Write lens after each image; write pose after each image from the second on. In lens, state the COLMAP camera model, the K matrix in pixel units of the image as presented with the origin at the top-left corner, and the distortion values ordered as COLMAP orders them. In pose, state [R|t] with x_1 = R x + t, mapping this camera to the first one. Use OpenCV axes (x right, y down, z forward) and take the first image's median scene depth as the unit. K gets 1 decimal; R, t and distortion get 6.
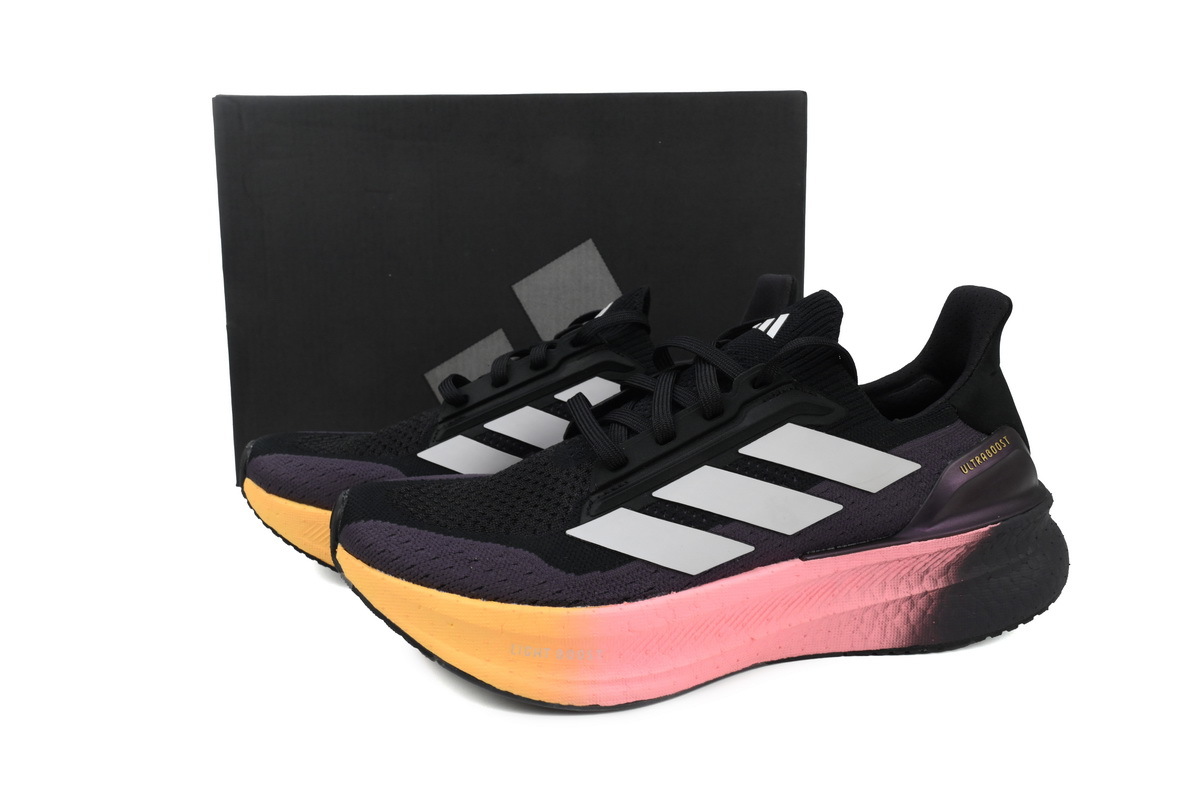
lens RADIAL K [[816.3, 0, 595.8], [0, 816.3, 409.7], [0, 0, 1]] dist [0.049844, 0.001800]
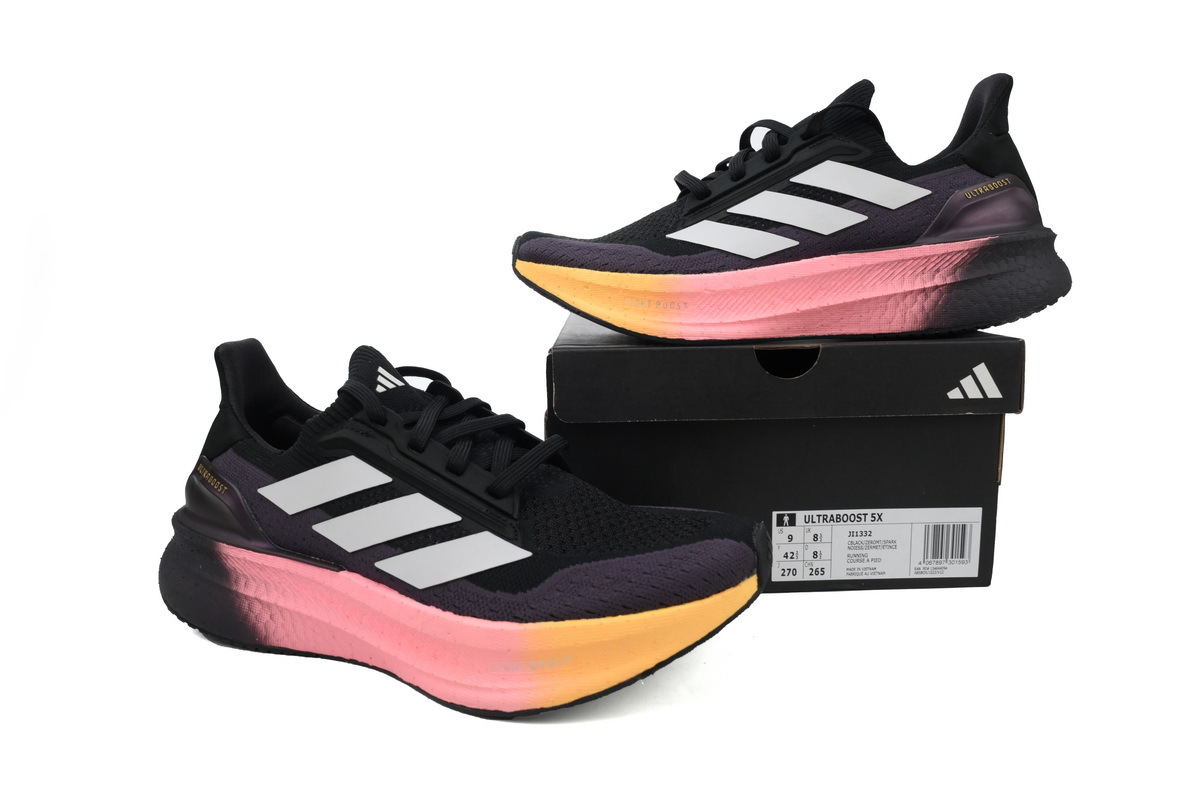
lens RADIAL K [[816.3, 0, 600.0], [0, 816.3, 407.3], [0, 0, 1]] dist [0.049844, 0.001800]
pose [[0.980736, 0.004966, -0.195274, 0.128223], [-0.021300, 0.996435, -0.081636, 0.546583], [0.194173, 0.084223, 0.977345, -0.402964]]
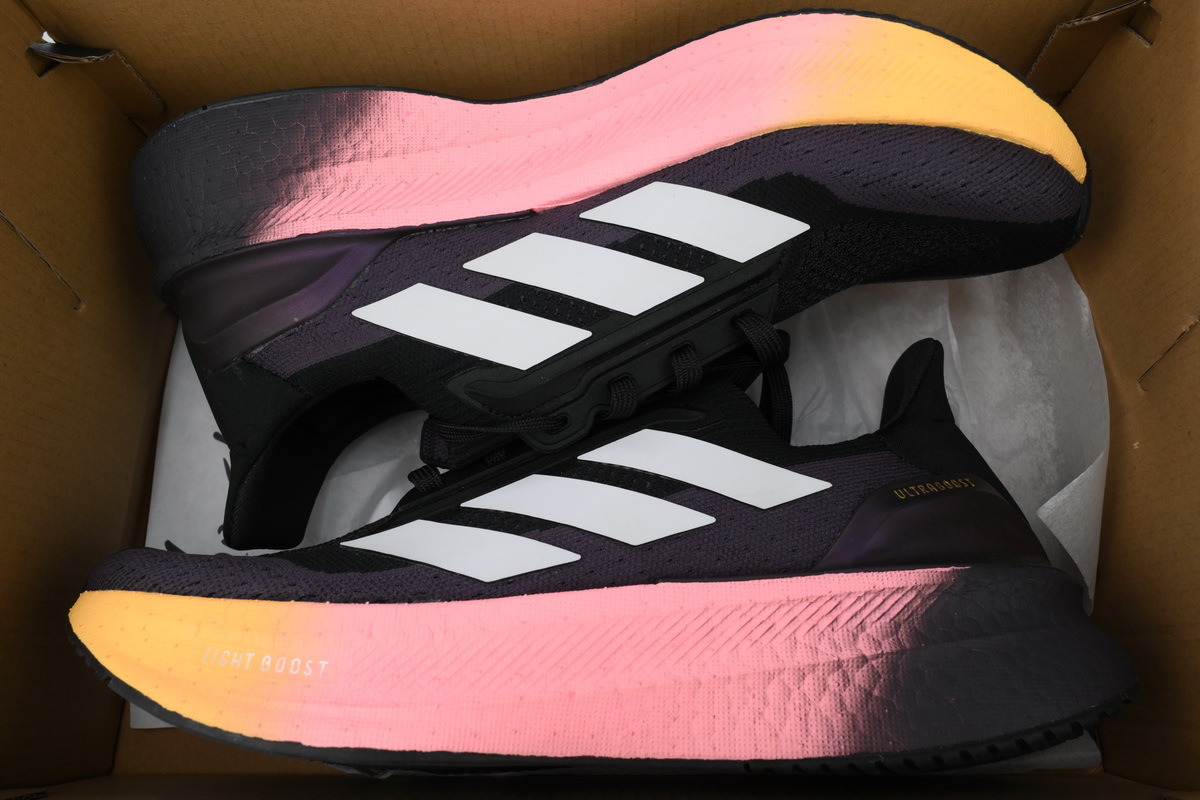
lens RADIAL K [[879.2, 0, 605.0], [0, 879.2, 391.5], [0, 0, 1]] dist [0.001385, -0.002460]
pose [[0.982546, -0.063980, -0.174671, 0.340027], [-0.057518, 0.788486, -0.612357, 0.498399], [0.176904, 0.611716, 0.771044, 0.309856]]
